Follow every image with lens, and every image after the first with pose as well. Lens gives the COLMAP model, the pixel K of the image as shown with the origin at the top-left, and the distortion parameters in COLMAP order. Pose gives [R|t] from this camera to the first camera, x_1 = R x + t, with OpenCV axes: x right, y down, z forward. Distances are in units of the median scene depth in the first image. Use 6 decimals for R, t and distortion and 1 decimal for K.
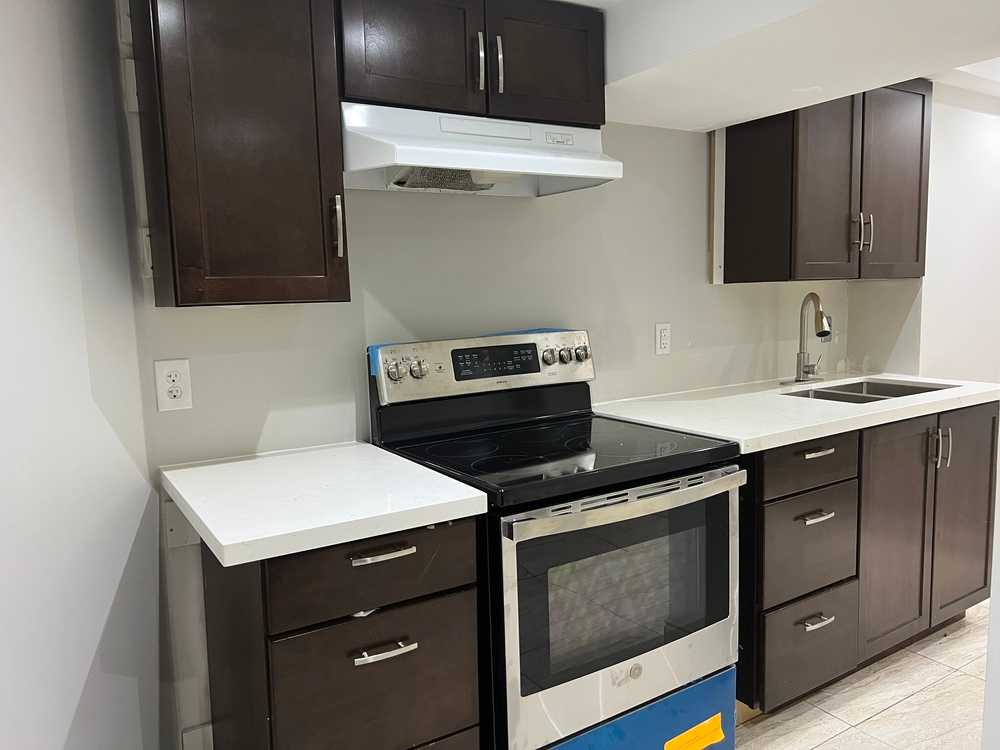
lens RADIAL K [[752.6, 0, 501.8], [0, 752.6, 378.7], [0, 0, 1]] dist [0.055284, -0.062559]
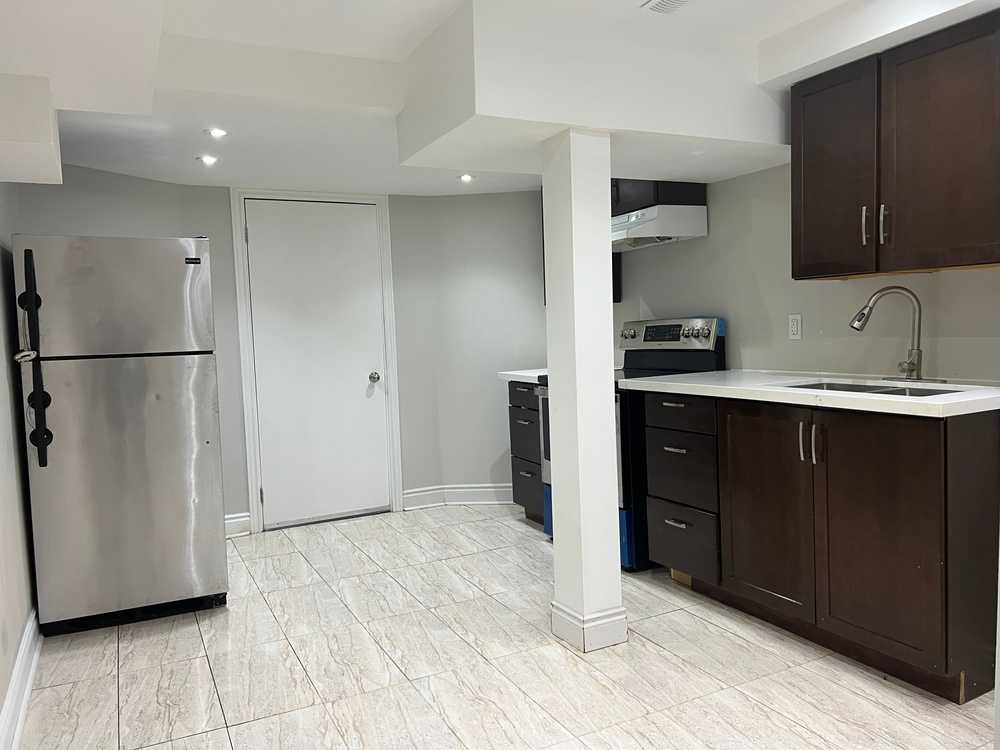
lens RADIAL K [[752.6, 0, 498.1], [0, 752.6, 368.2], [0, 0, 1]] dist [0.055284, -0.062559]
pose [[-0.109640, 0.084061, -0.990410, 1.694258], [-0.075056, 0.992872, 0.092579, -0.071738], [0.991134, 0.084487, -0.102549, 0.720983]]
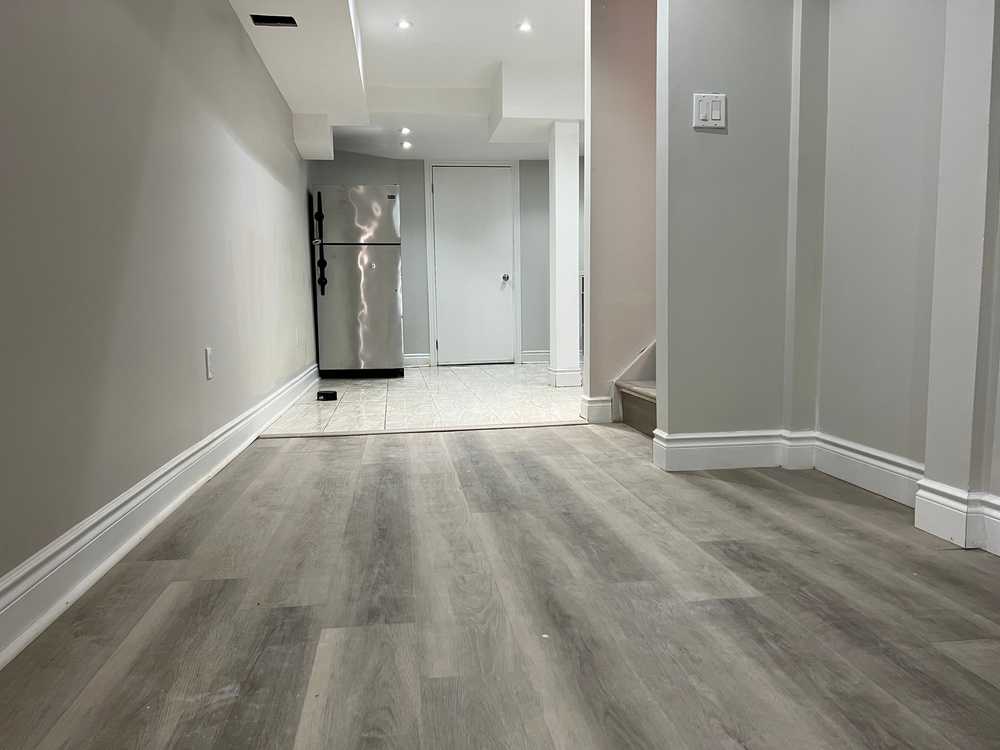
lens RADIAL K [[752.6, 0, 505.4], [0, 752.6, 377.5], [0, 0, 1]] dist [0.055284, -0.062559]
pose [[-0.415954, 0.111264, -0.902554, 2.616464], [-0.079719, 0.984205, 0.158069, 0.063787], [0.905885, 0.137699, -0.400514, 1.472335]]
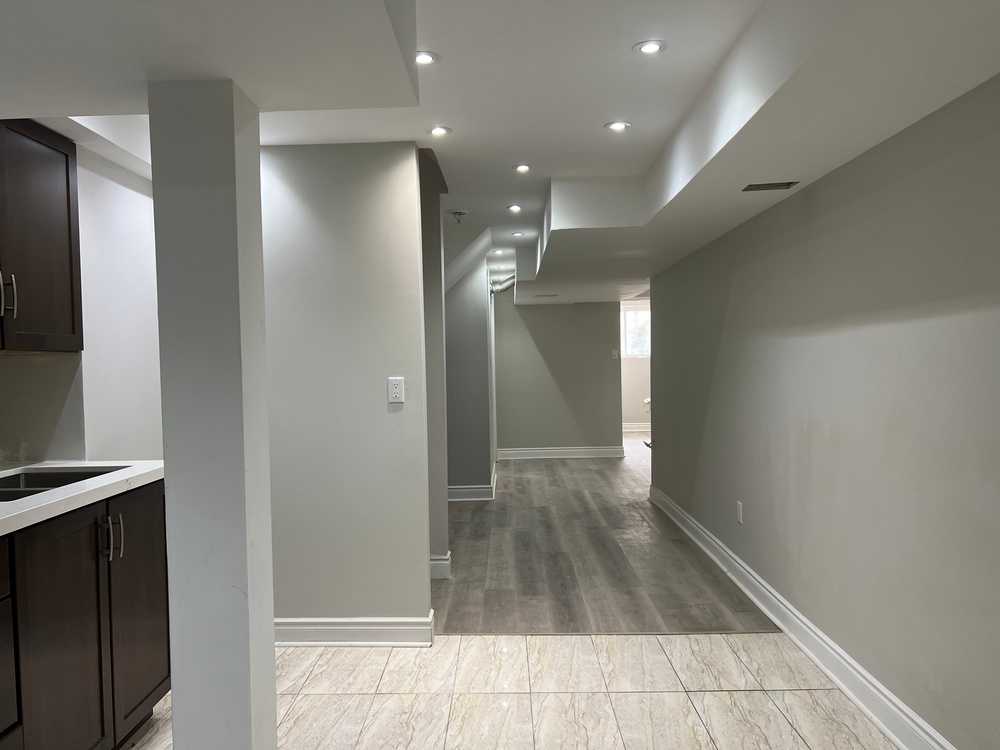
lens RADIAL K [[752.6, 0, 501.6], [0, 752.6, 380.8], [0, 0, 1]] dist [0.055284, -0.062559]
pose [[0.547869, -0.011067, 0.836491, 0.074164], [0.101853, 0.993356, -0.053567, 0.001984], [-0.830341, 0.114547, 0.545356, 0.100721]]
